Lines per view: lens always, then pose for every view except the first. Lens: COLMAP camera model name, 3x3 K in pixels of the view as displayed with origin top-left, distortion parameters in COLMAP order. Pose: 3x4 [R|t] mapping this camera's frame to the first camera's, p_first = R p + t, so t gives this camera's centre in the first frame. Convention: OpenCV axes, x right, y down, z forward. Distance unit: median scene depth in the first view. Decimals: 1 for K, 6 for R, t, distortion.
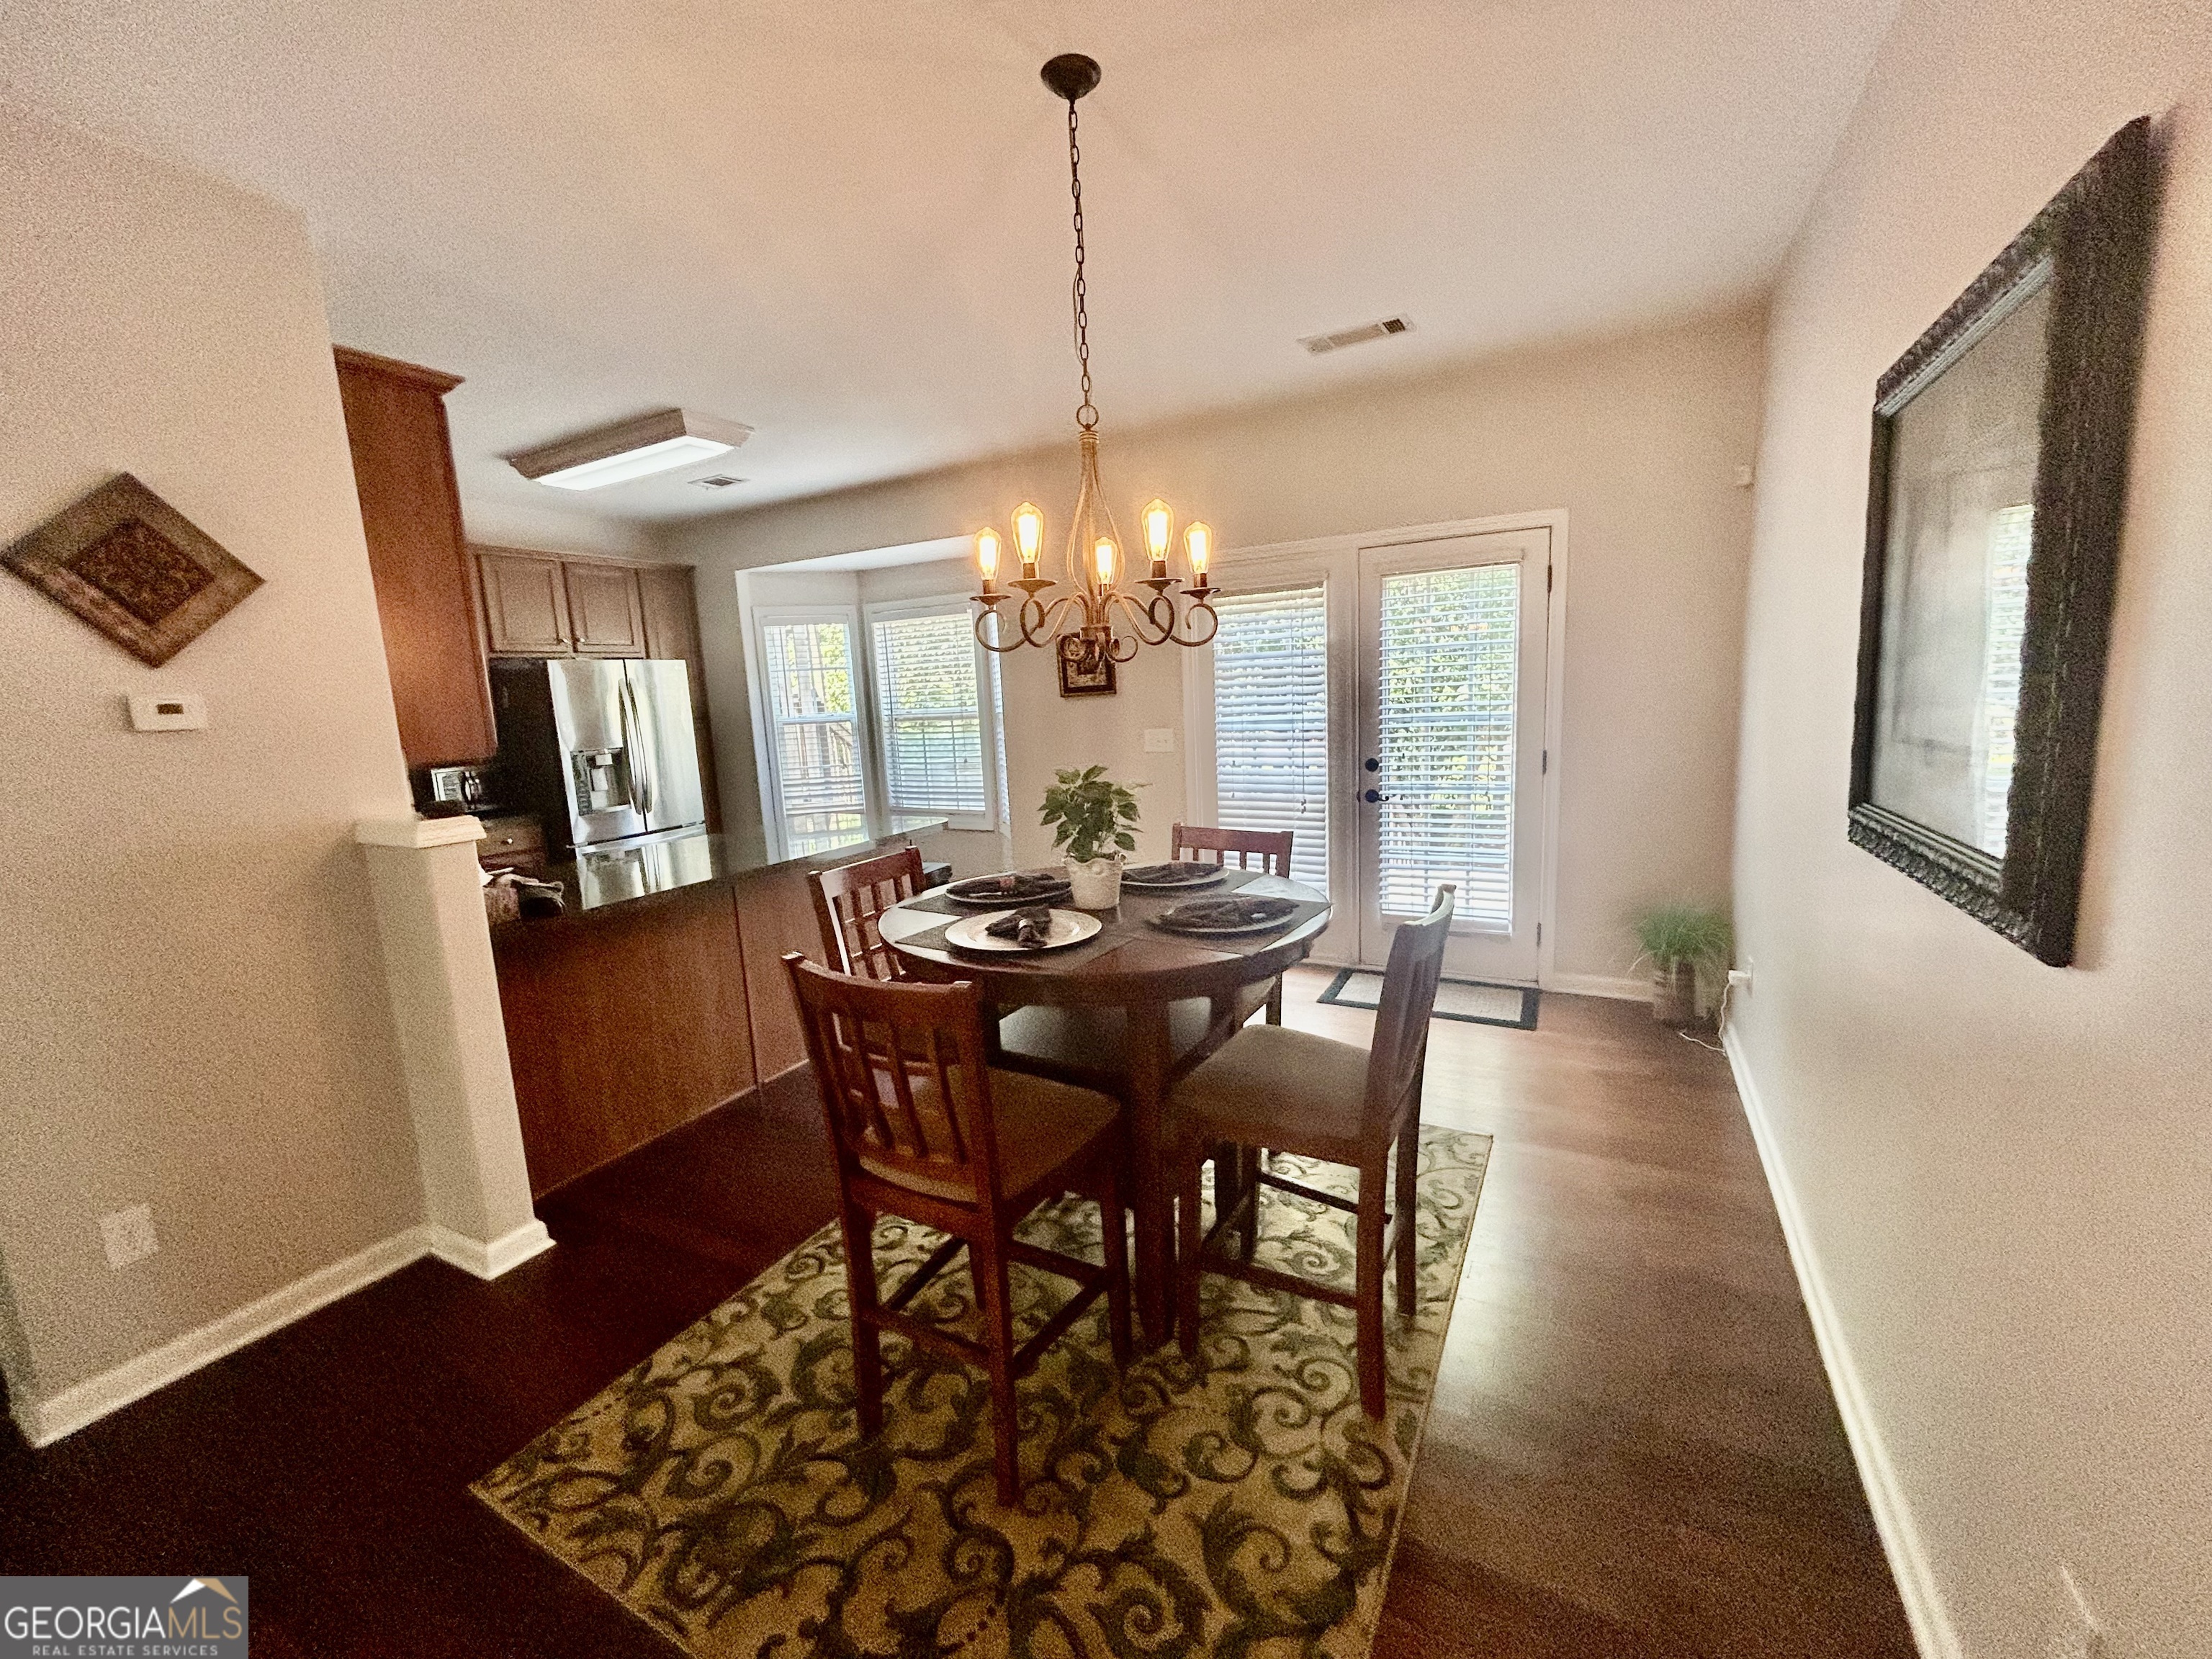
lens RADIAL K [[894.9, 0, 1102.1], [0, 894.9, 828.3], [0, 0, 1]] dist [0.001199, 0.000272]
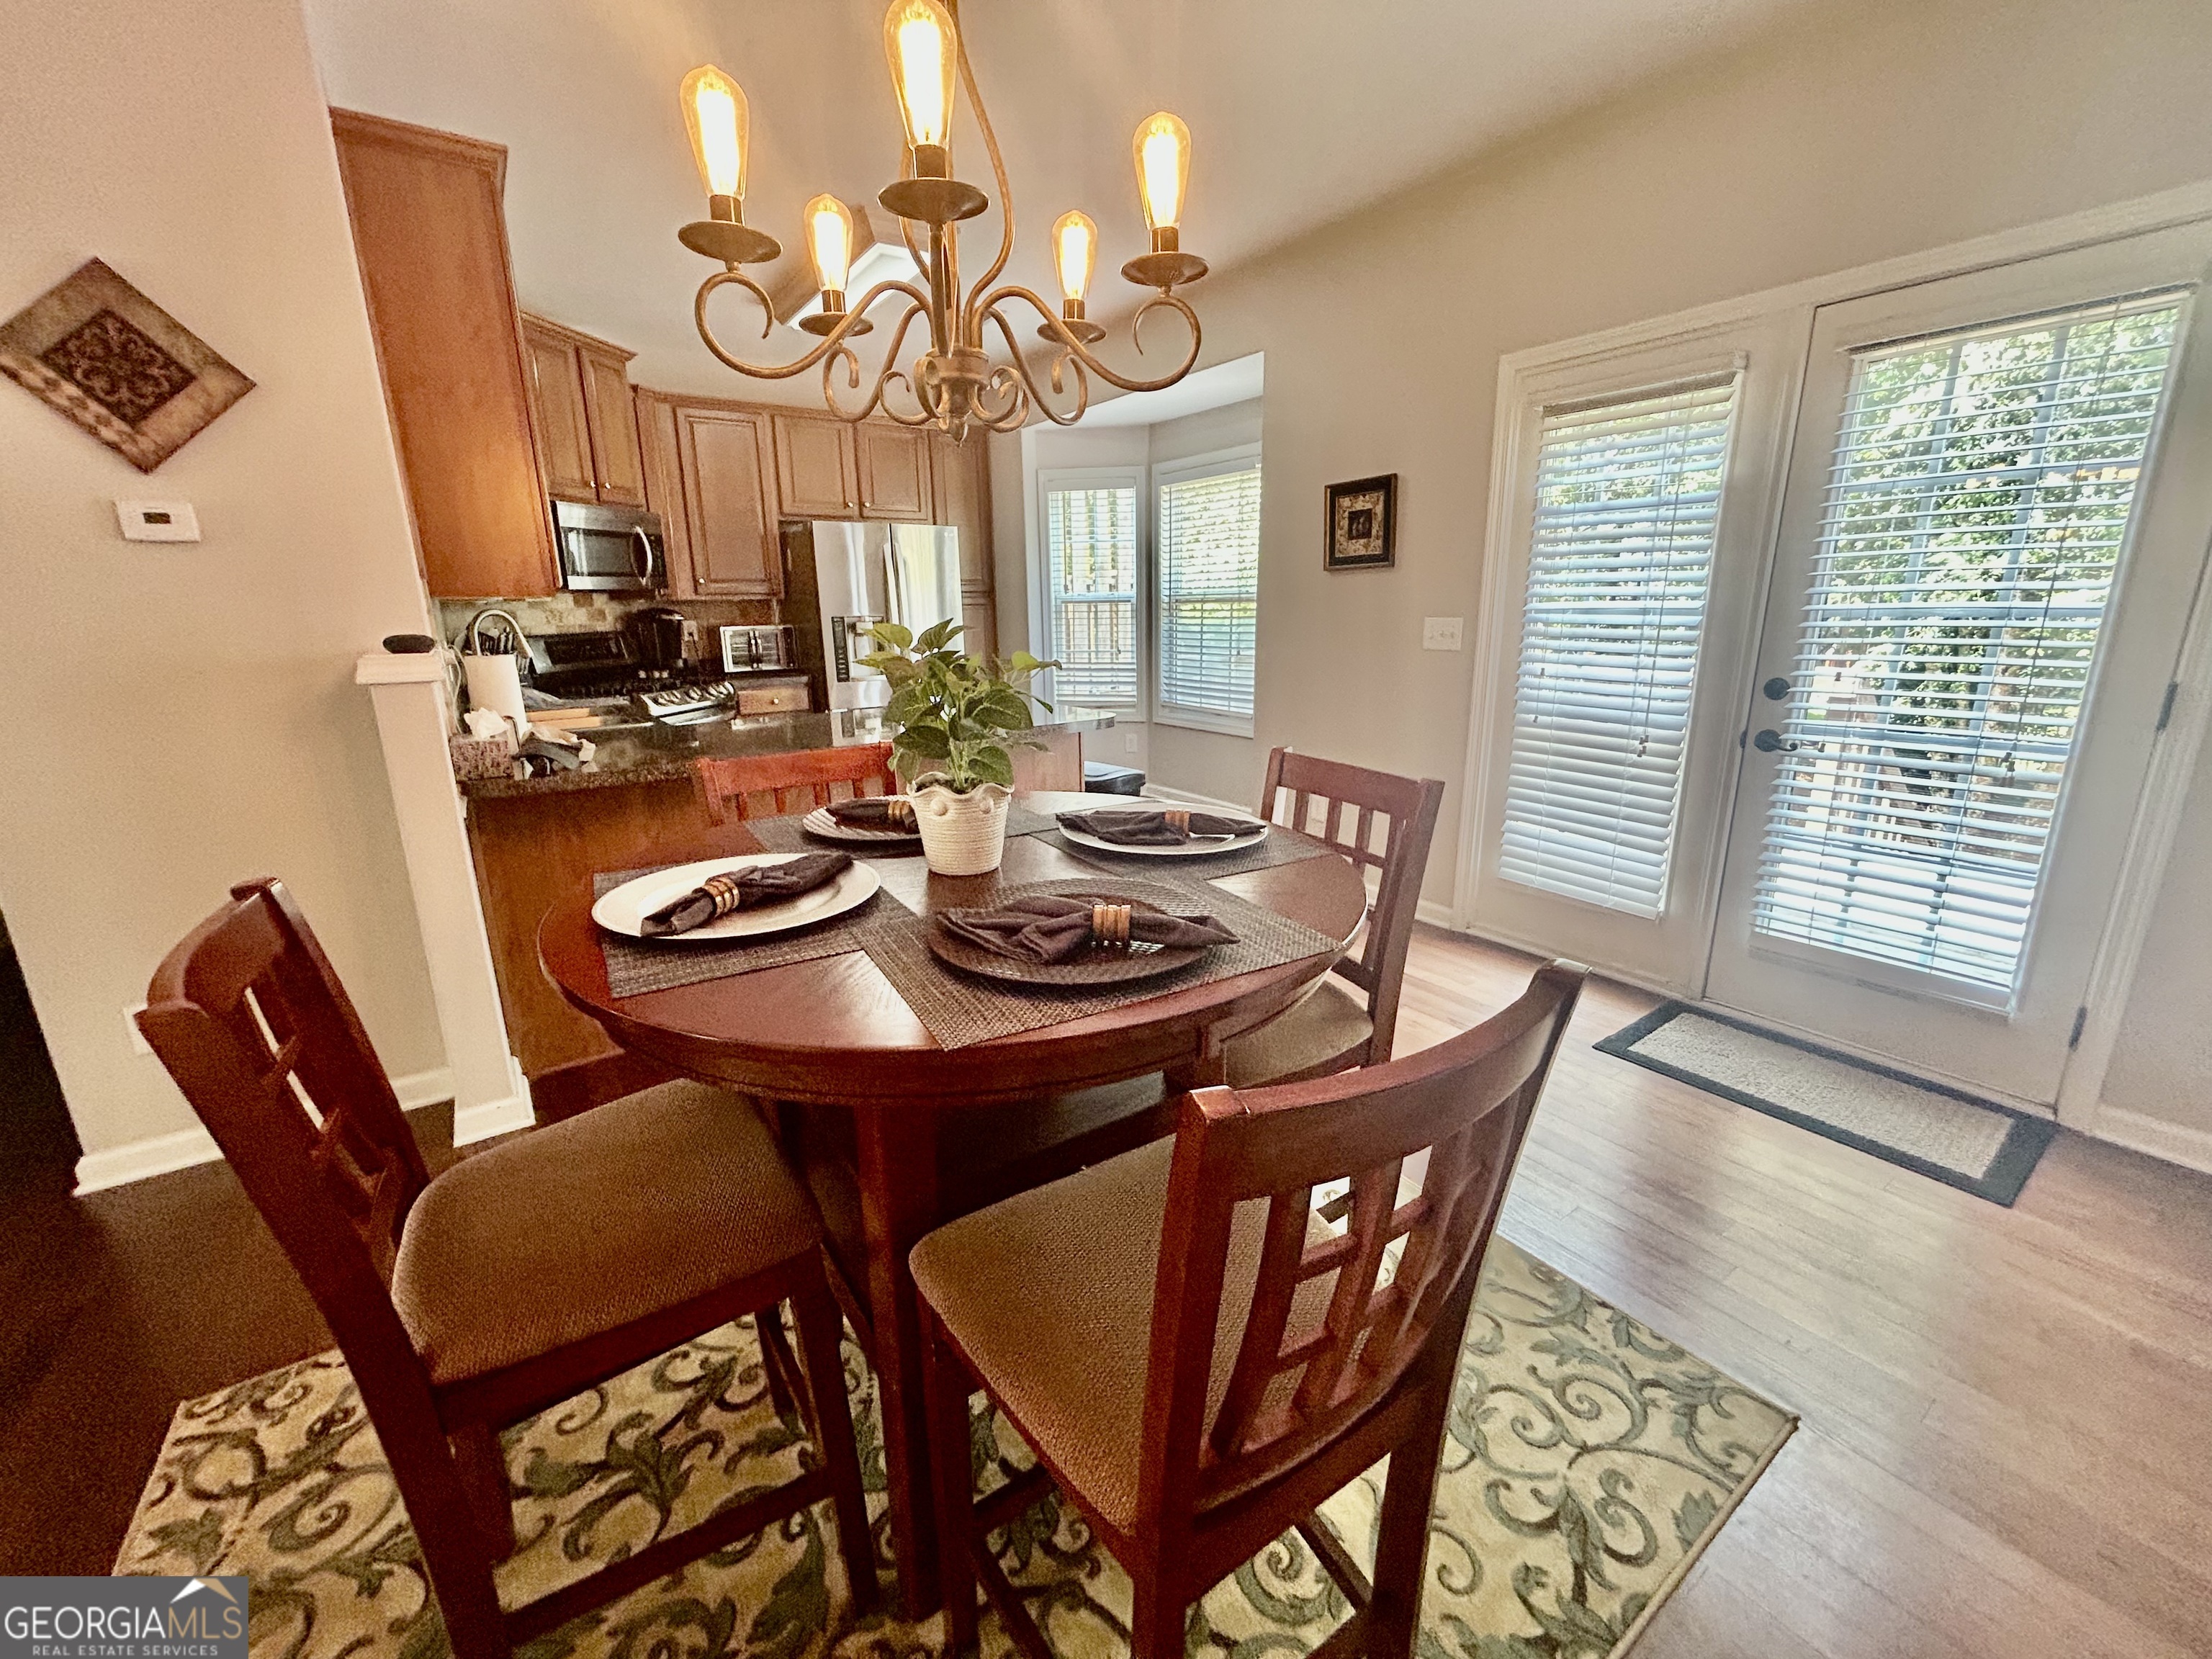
lens RADIAL K [[891.5, 0, 1103.8], [0, 891.5, 831.2], [0, 0, 1]] dist [-0.000298, -0.000057]
pose [[0.896783, 0.144010, -0.418380, 0.308223], [-0.096853, 0.986511, 0.131965, -0.022271], [0.431741, -0.077823, 0.898634, 0.499227]]
